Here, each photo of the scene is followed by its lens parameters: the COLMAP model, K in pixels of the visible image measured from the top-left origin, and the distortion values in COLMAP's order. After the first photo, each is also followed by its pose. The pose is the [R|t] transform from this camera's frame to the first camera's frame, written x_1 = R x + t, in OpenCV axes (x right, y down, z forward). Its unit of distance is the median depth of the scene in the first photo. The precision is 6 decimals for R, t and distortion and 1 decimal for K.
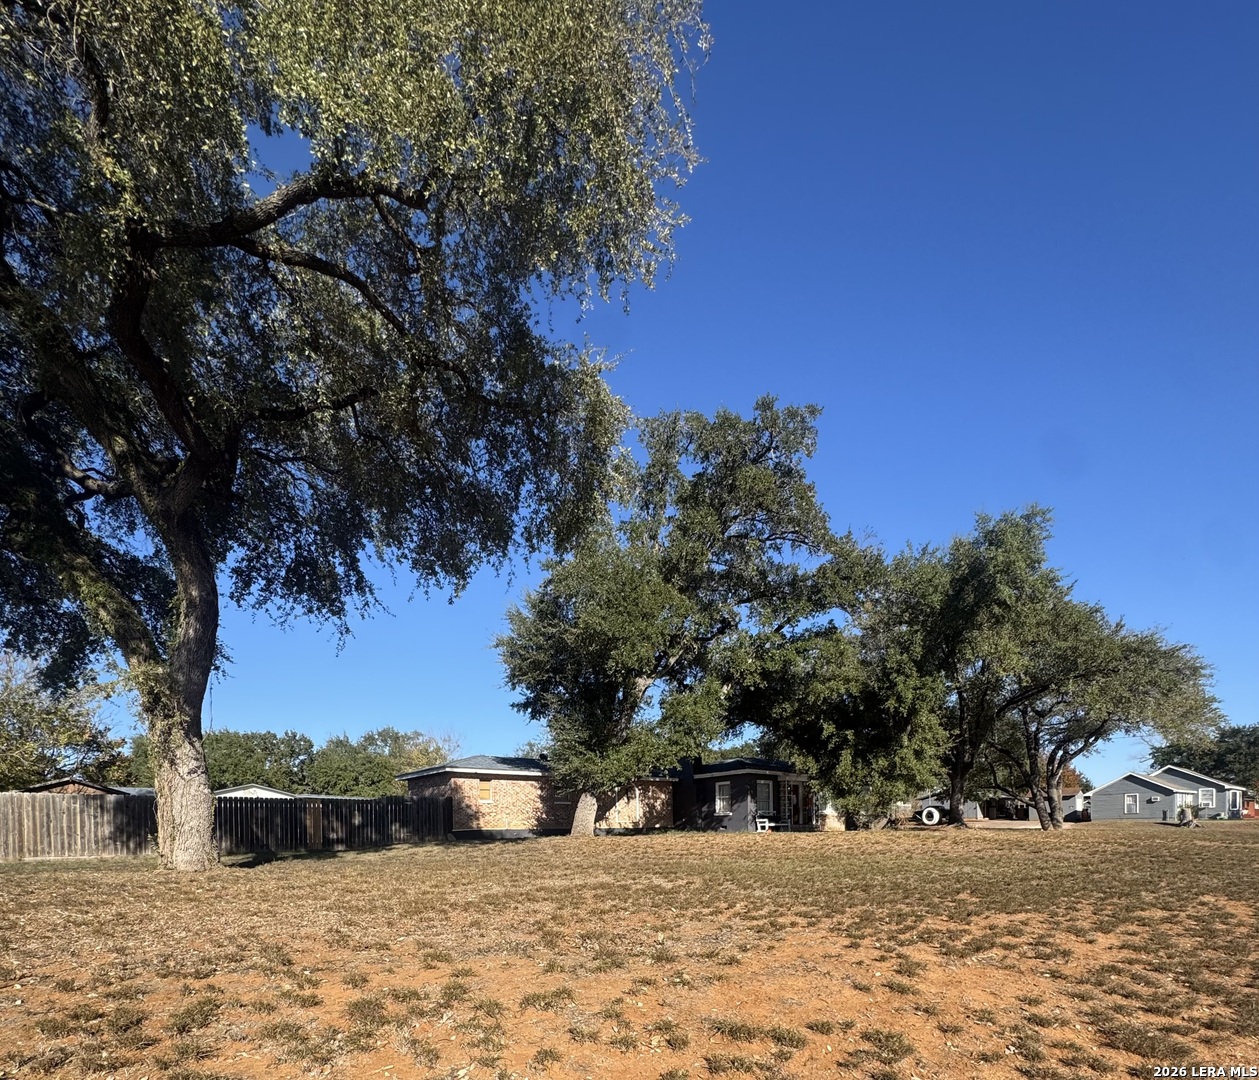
lens RADIAL K [[887.4, 0, 737.3], [0, 887.4, 540.1], [0, 0, 1]] dist [-0.002617, 0.006151]
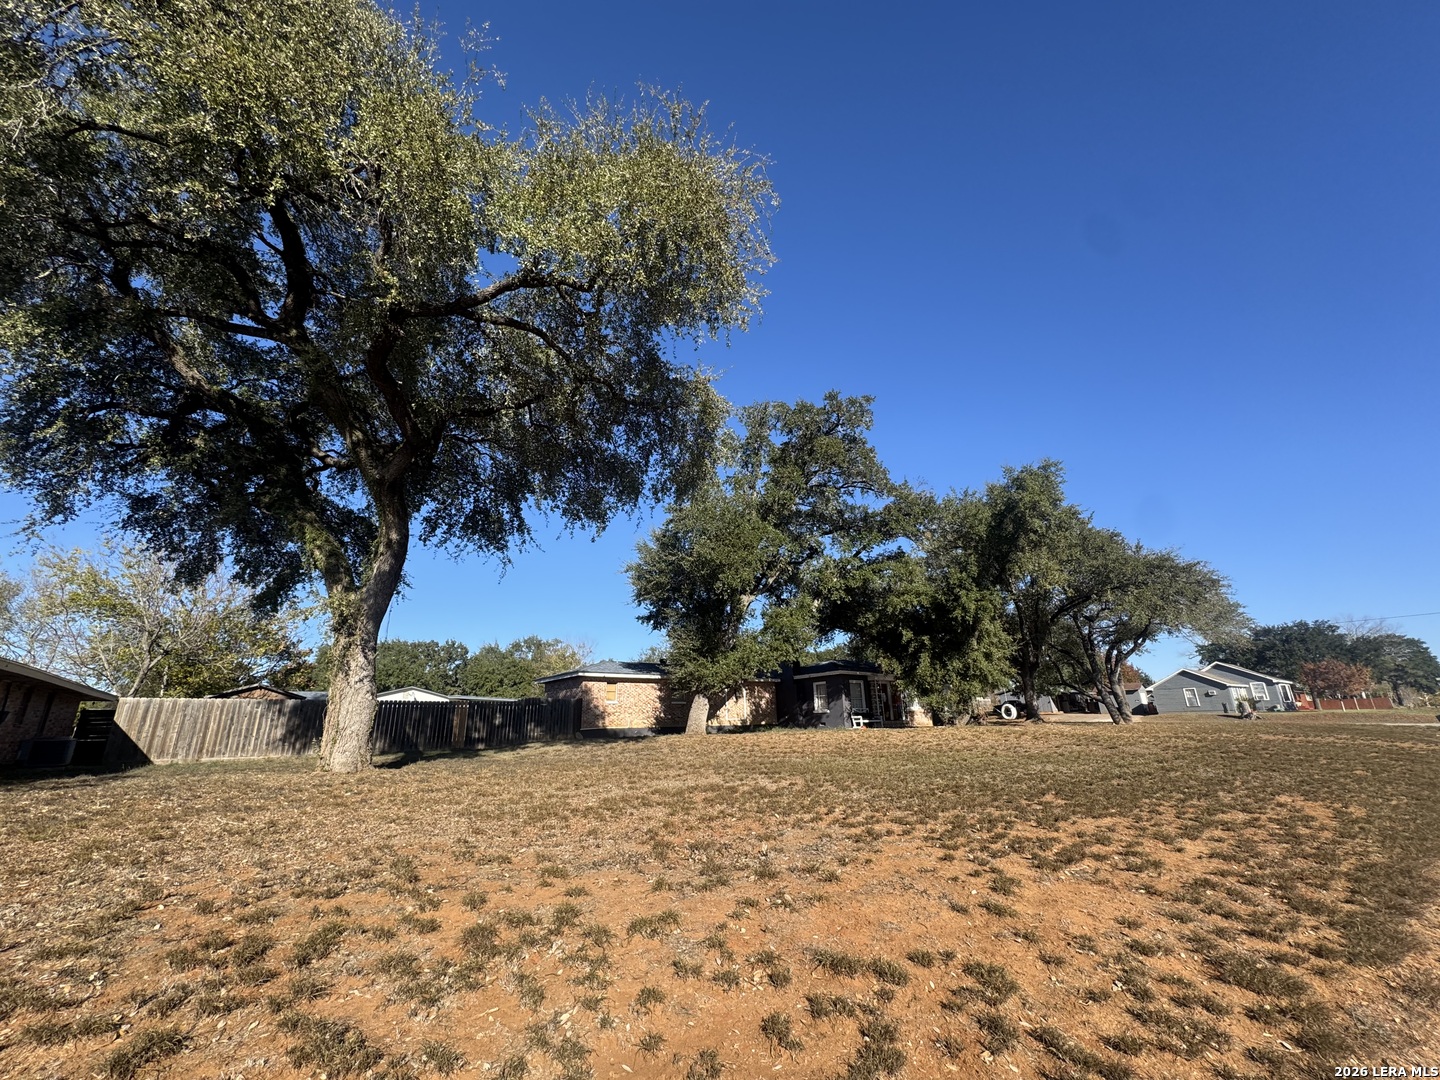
lens RADIAL K [[576.7, 0, 720.0], [0, 576.7, 540.0], [0, 0, 1]] dist [0.002246, 0.000169]
pose [[0.999543, -0.017566, -0.024604, -0.120878], [0.008642, 0.945935, -0.324242, 0.335296], [0.028969, 0.323881, 0.945654, 0.233708]]
